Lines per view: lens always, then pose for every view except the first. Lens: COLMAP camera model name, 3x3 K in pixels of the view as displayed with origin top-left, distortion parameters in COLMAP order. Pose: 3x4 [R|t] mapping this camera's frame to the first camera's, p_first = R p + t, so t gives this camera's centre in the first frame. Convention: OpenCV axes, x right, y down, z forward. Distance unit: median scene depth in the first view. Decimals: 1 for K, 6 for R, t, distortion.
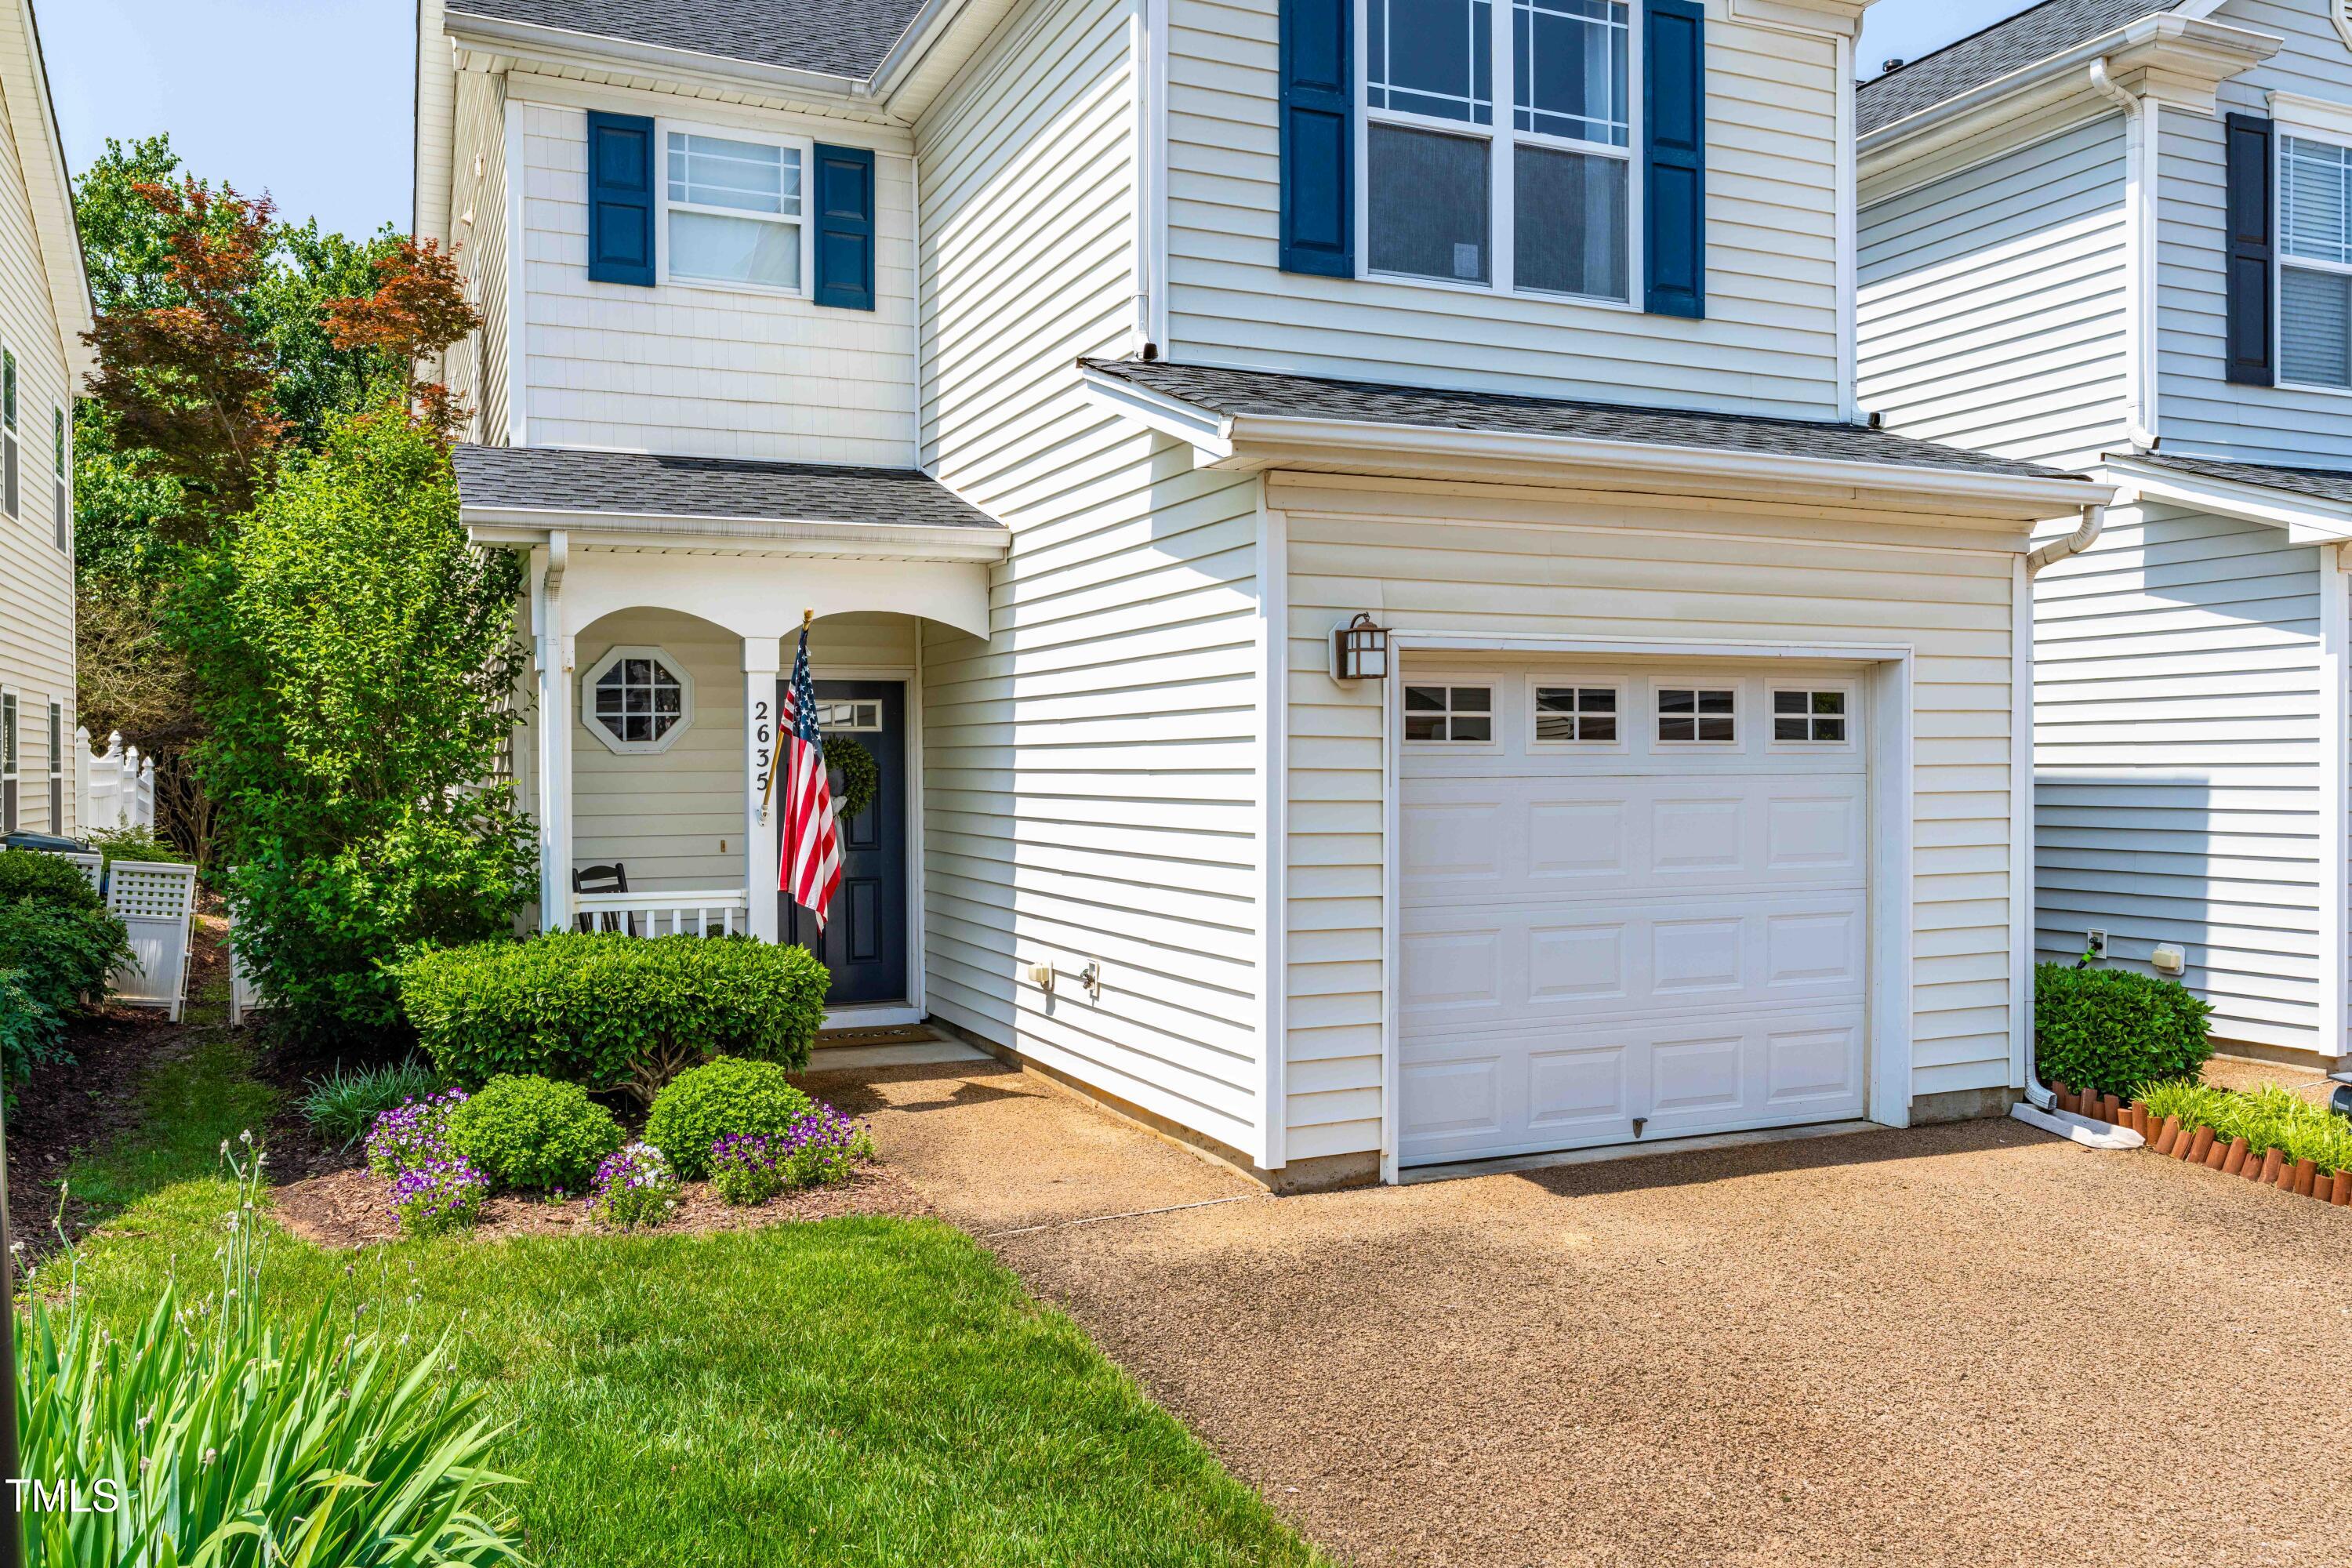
lens RADIAL K [[1814.7, 0, 1176.0], [0, 1814.7, 784.0], [0, 0, 1]] dist [0.000798, 0.000048]
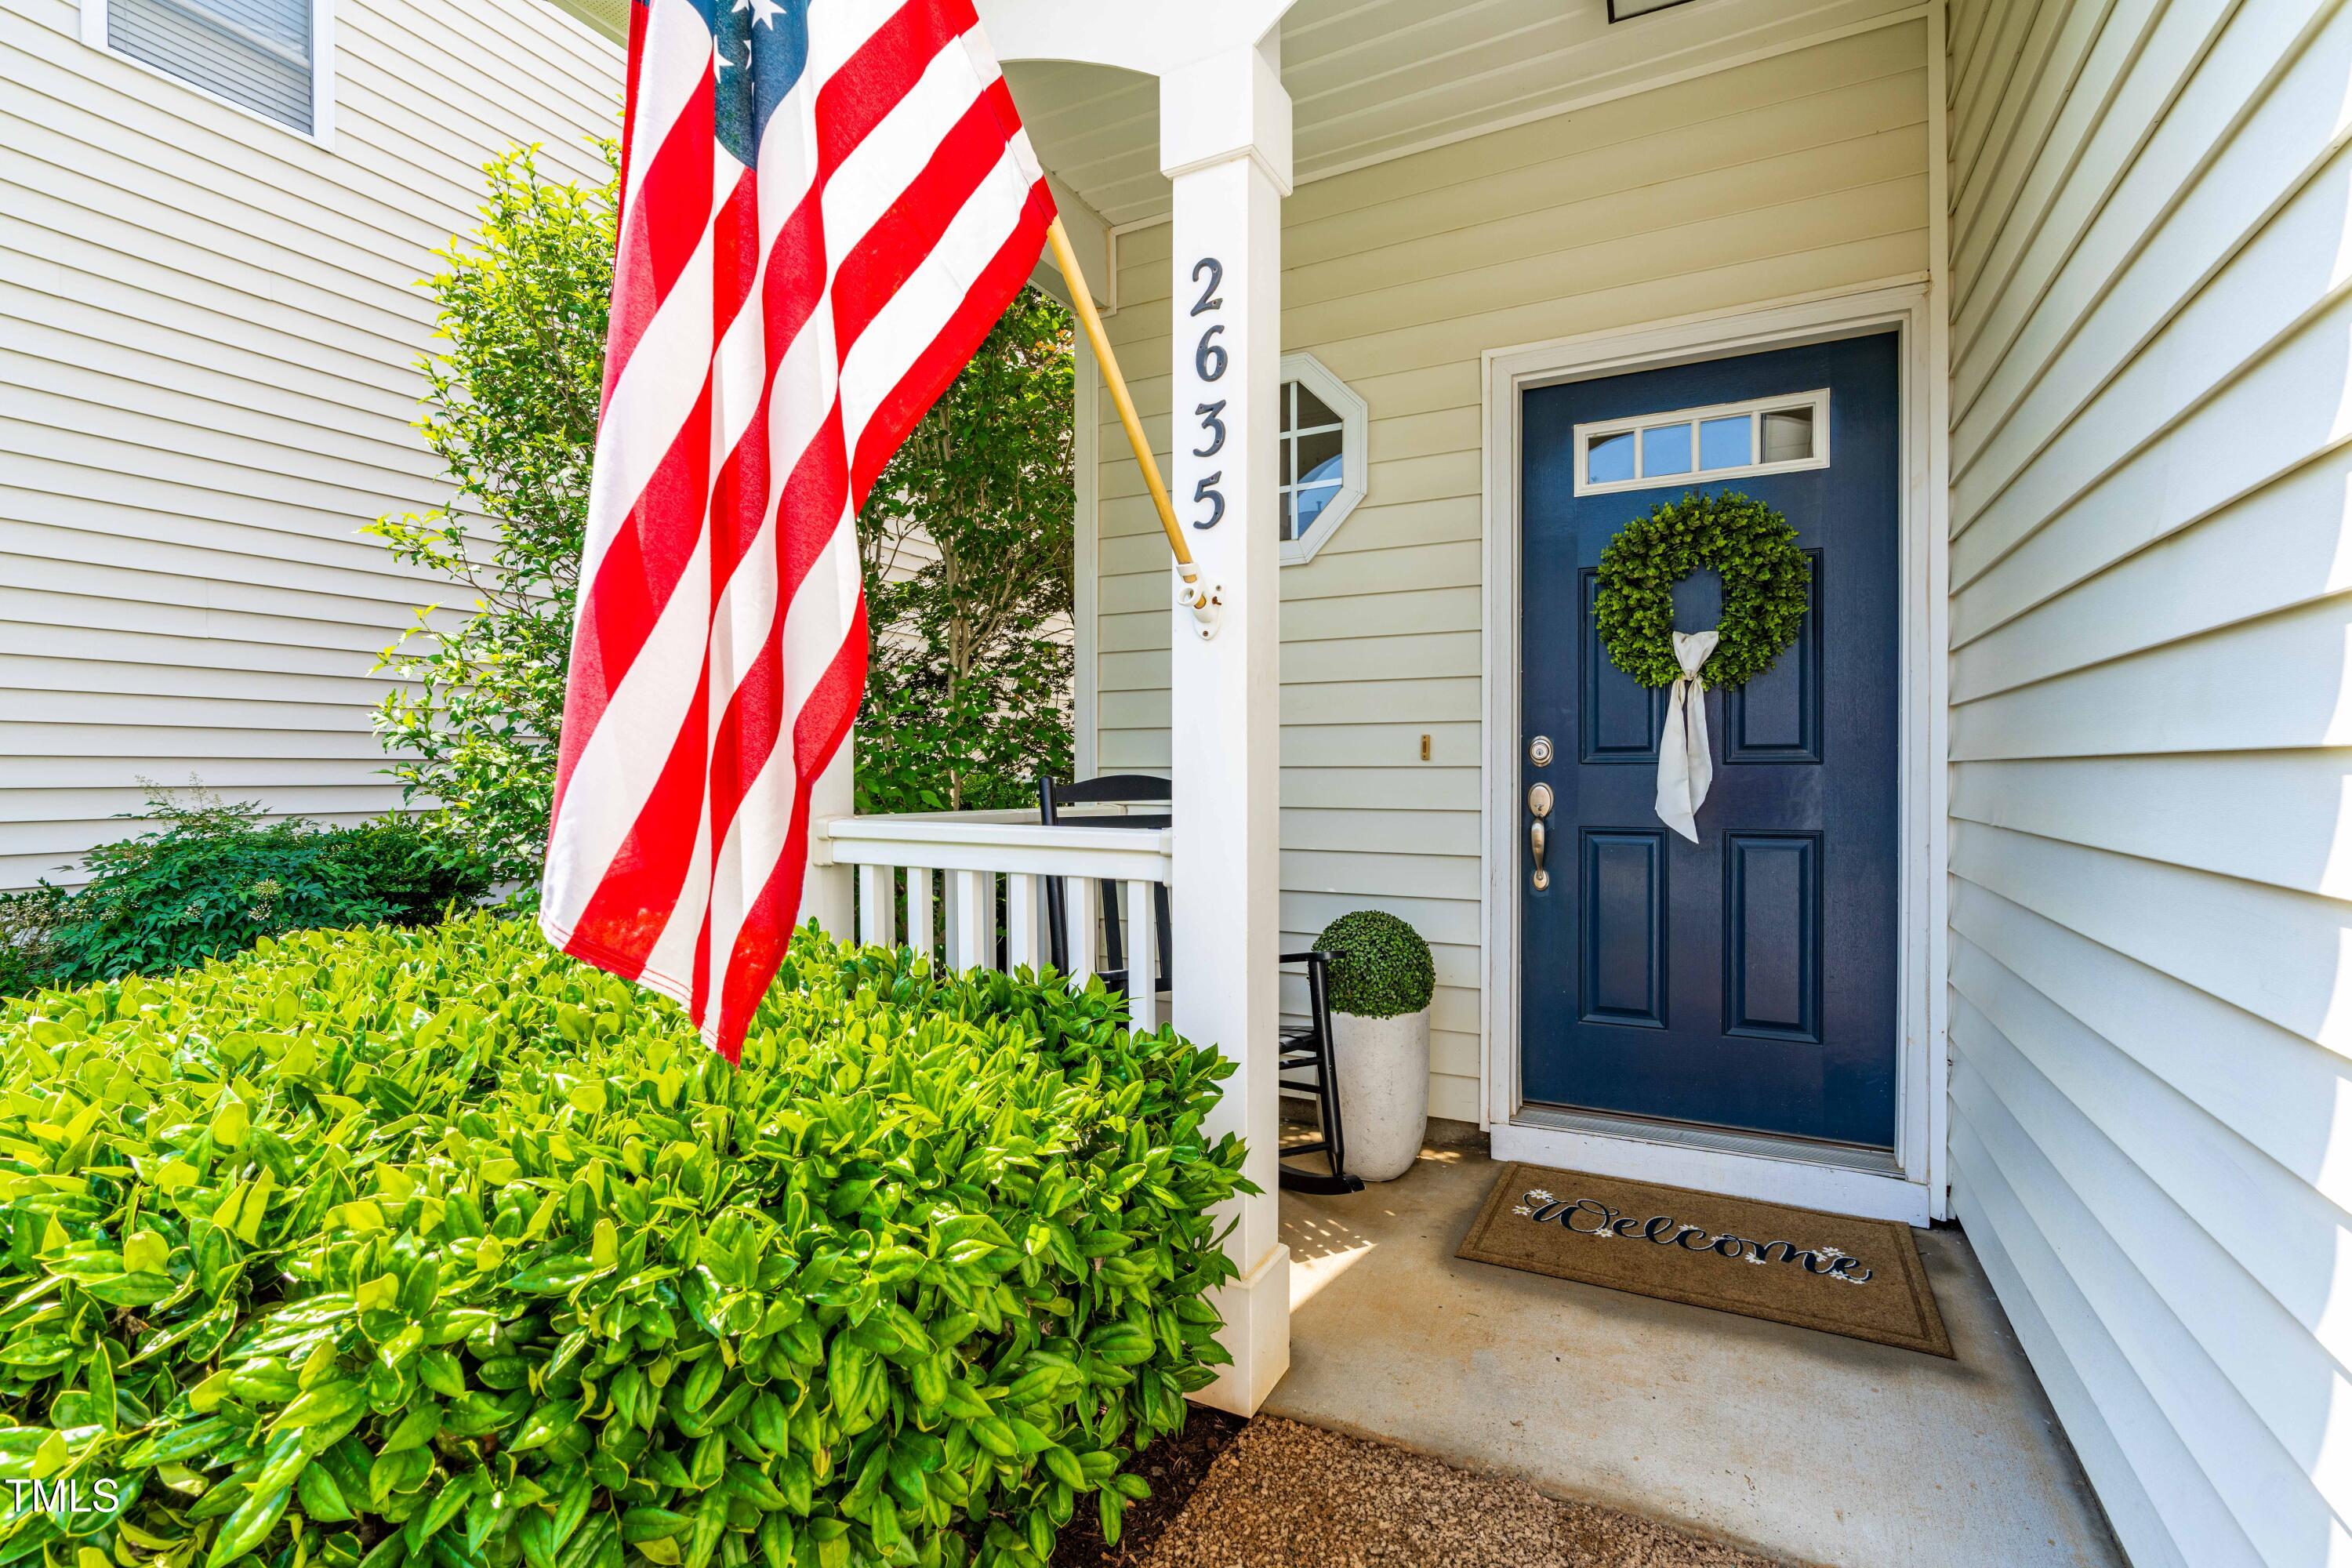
lens RADIAL K [[1069.9, 0, 1176.0], [0, 1069.9, 784.0], [0, 0, 1]] dist [0.002019, -0.000230]
pose [[0.629038, 0.013869, -0.777251, -0.072416], [-0.011473, 0.999898, 0.008556, 0.042885], [0.777290, 0.003535, 0.629133, 0.783713]]
